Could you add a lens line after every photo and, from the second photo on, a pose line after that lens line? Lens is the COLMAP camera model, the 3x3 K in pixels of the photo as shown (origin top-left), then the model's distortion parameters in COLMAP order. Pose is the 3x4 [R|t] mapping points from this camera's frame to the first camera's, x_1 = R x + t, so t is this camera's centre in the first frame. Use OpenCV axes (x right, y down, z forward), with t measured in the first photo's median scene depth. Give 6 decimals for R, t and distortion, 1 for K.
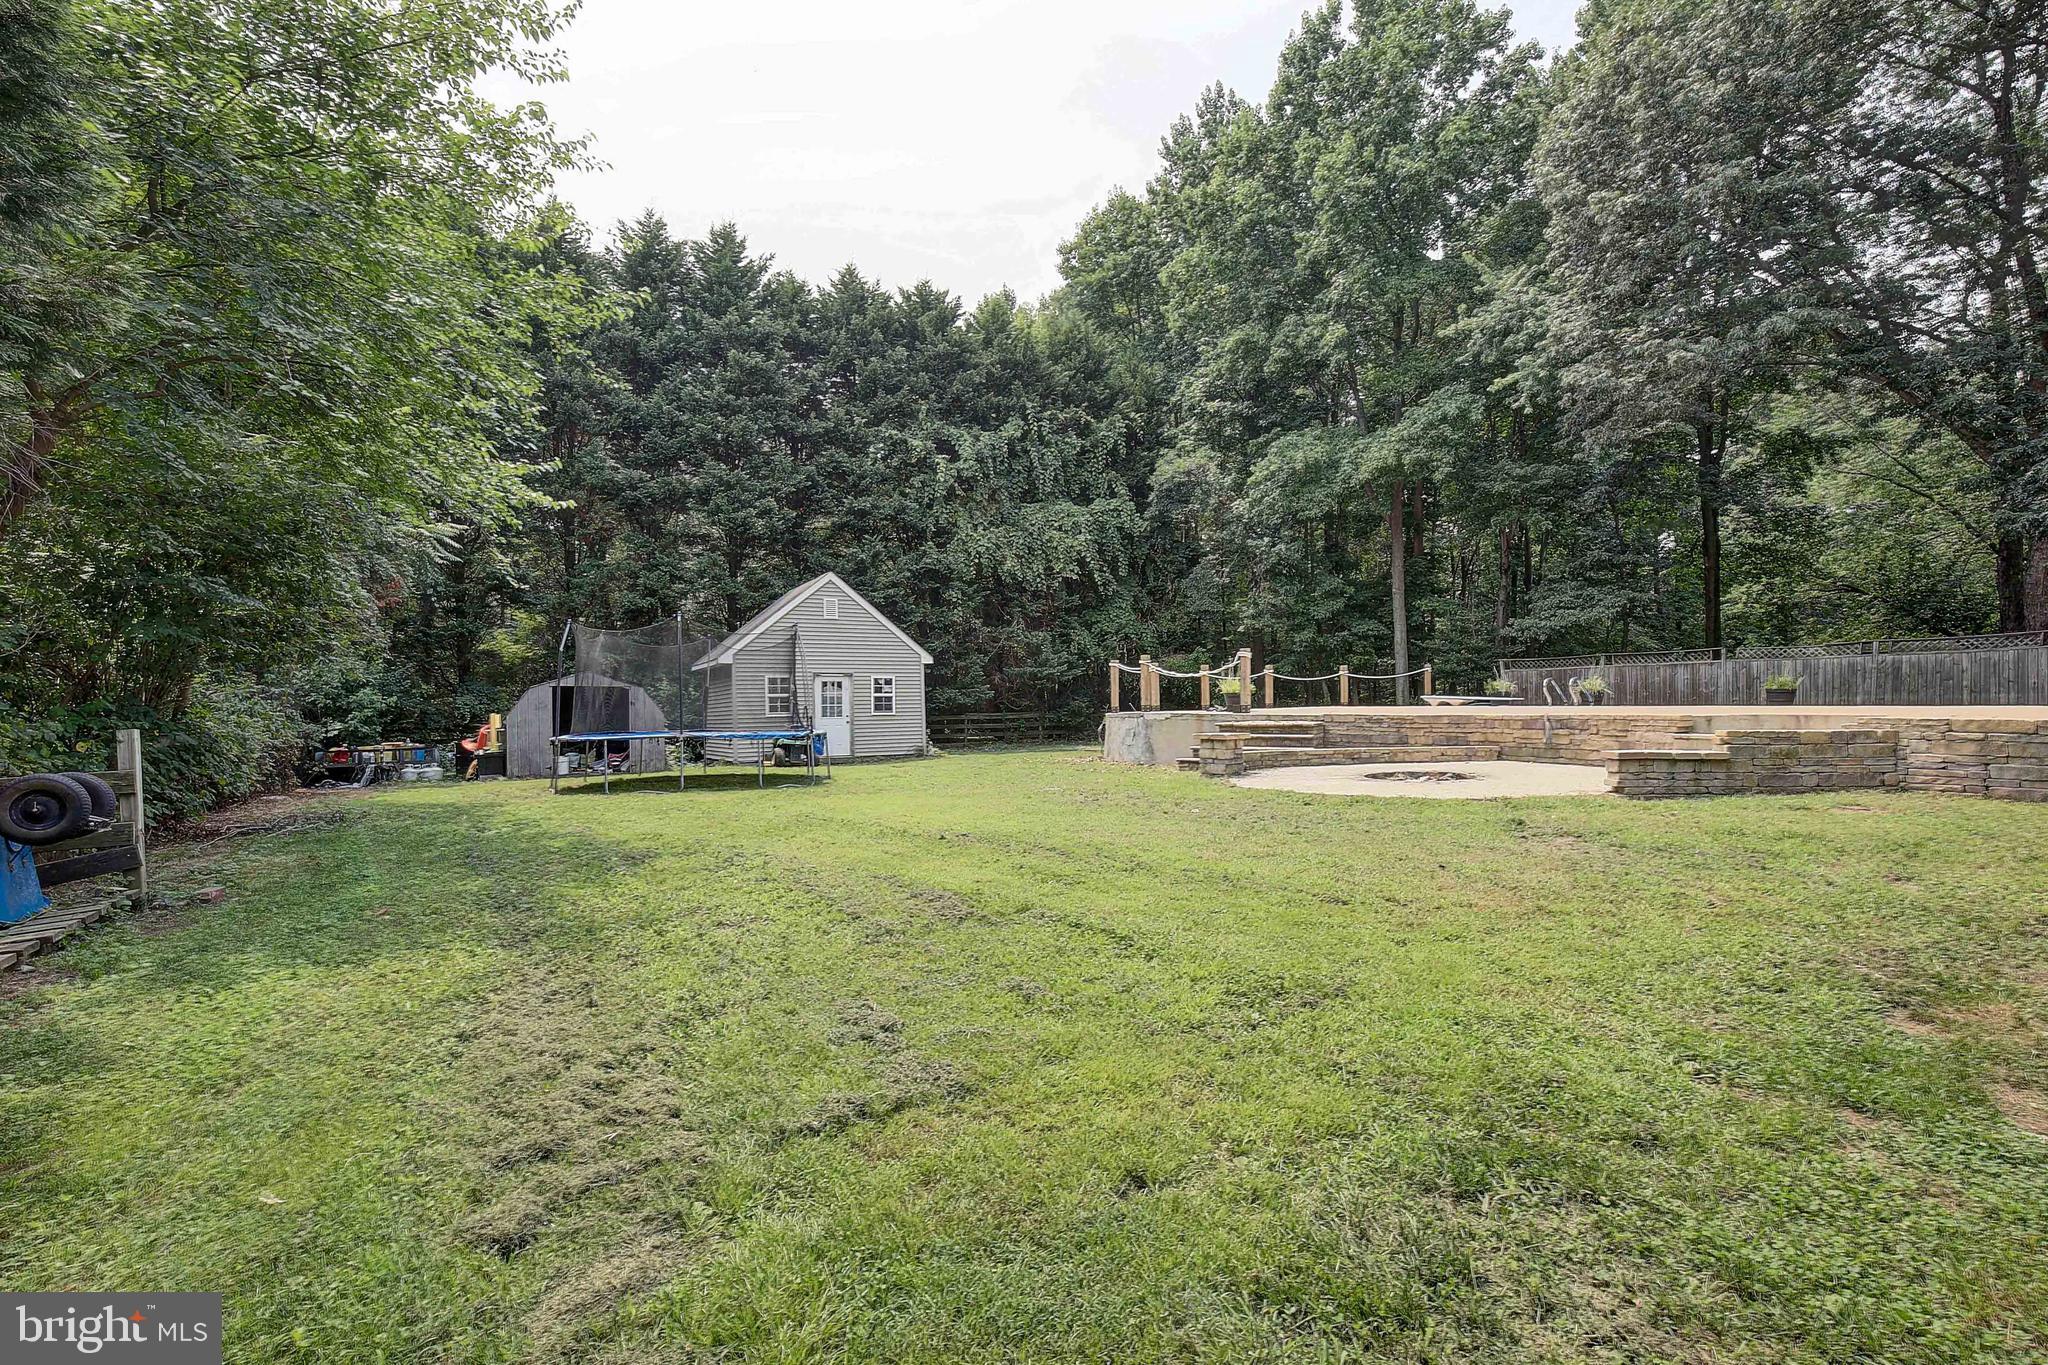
lens RADIAL K [[945.9, 0, 1030.5], [0, 945.9, 710.6], [0, 0, 1]] dist [0.002274, 0.000481]
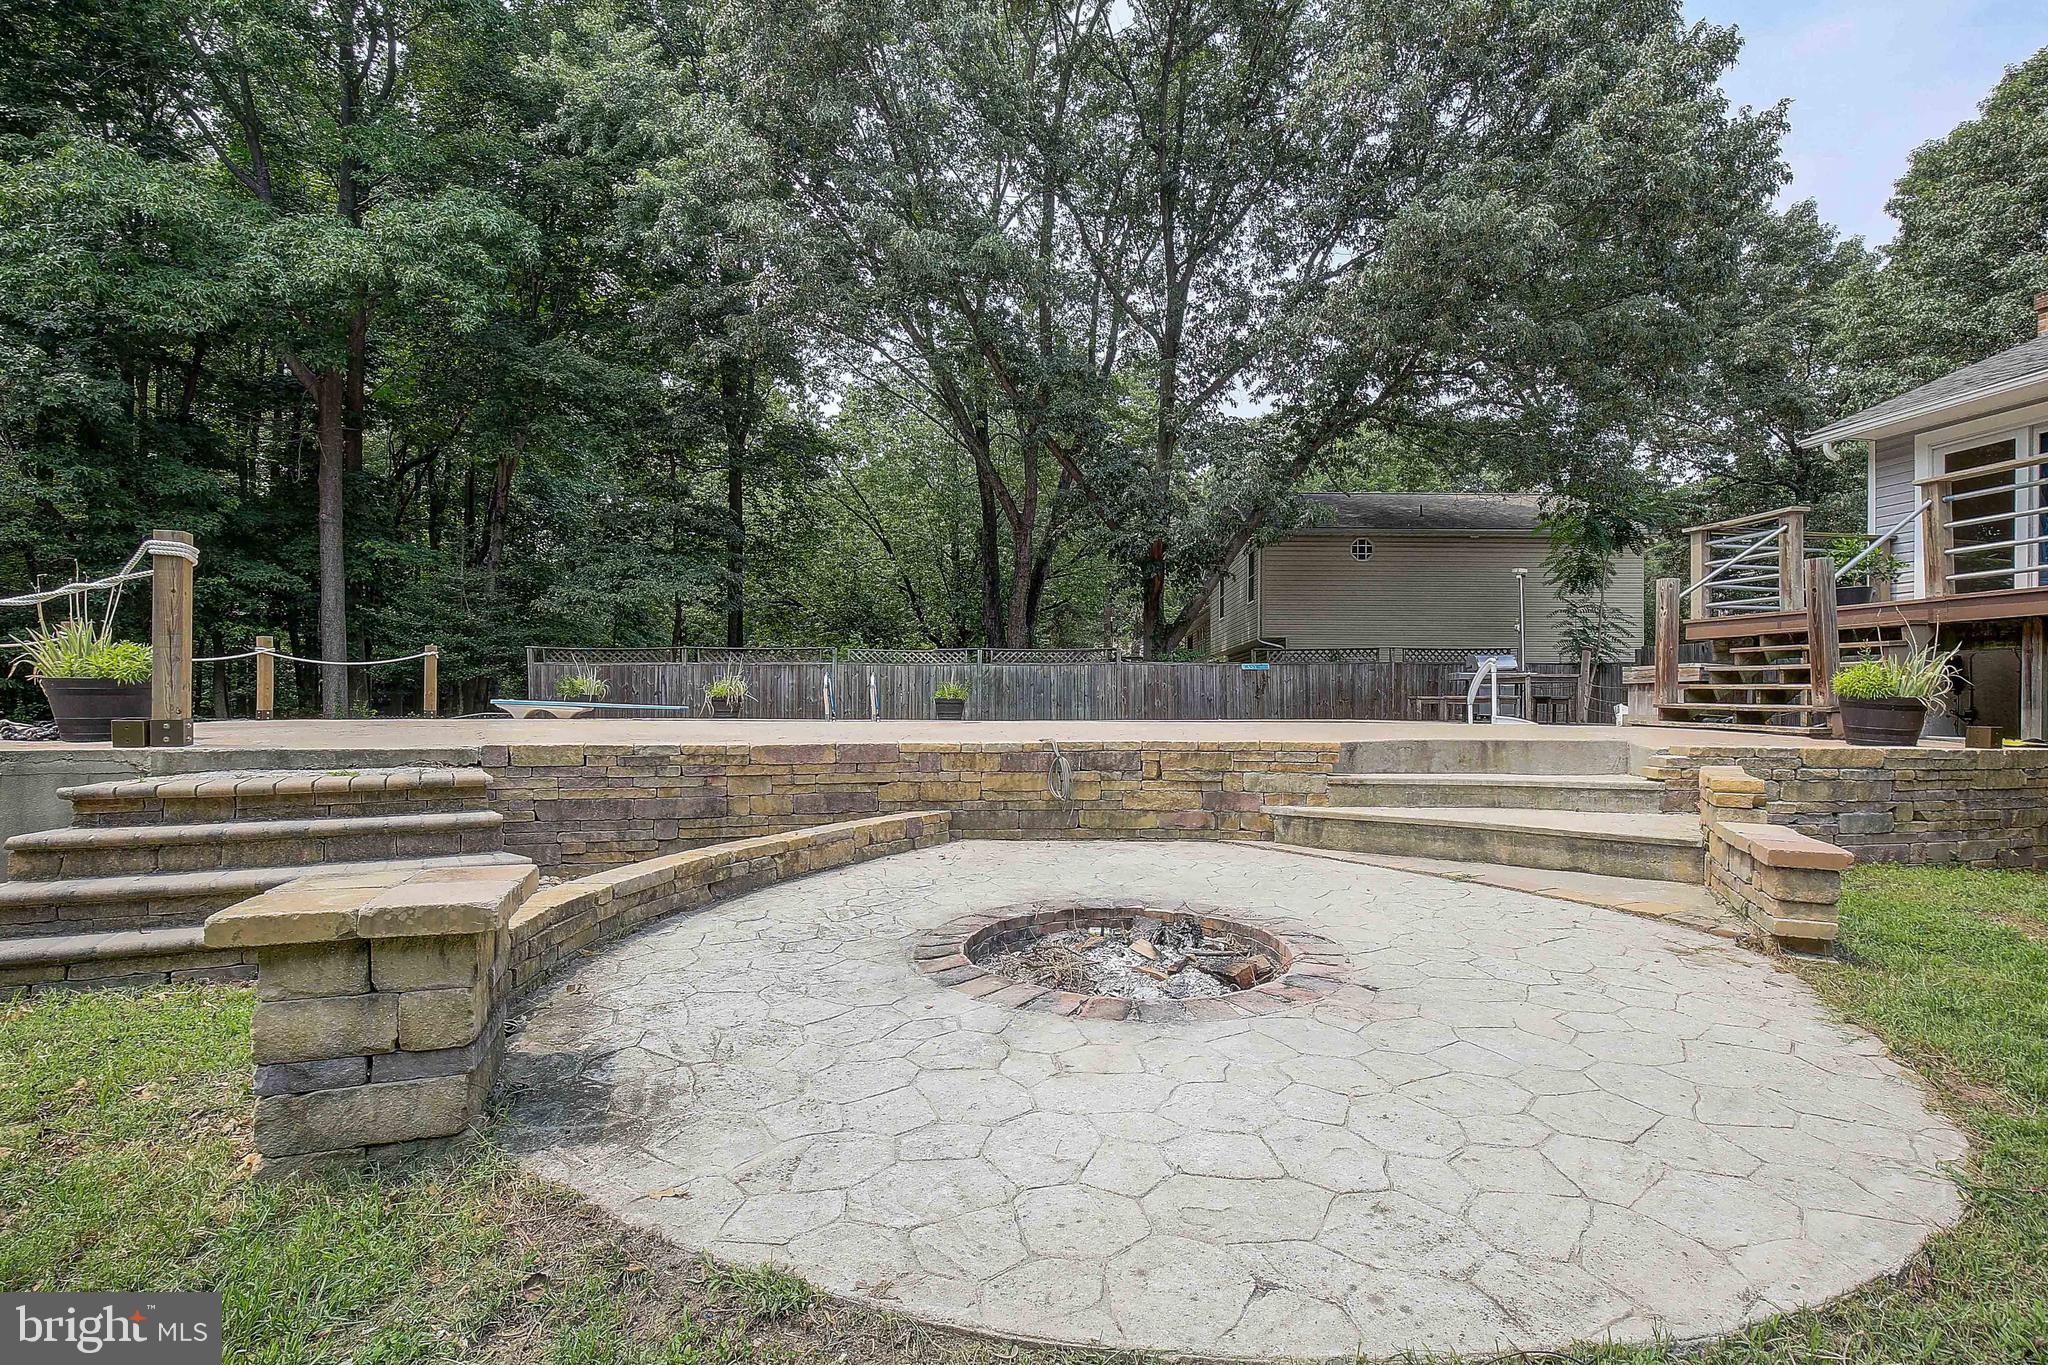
lens RADIAL K [[974.8, 0, 1024.0], [0, 974.8, 682.5], [0, 0, 1]] dist [0.000670, 0.000329]
pose [[0.433689, 0.034624, 0.900397, 0.064947], [0.000127, 0.999259, -0.038487, -0.005202], [-0.901063, 0.016806, 0.433363, 0.607398]]
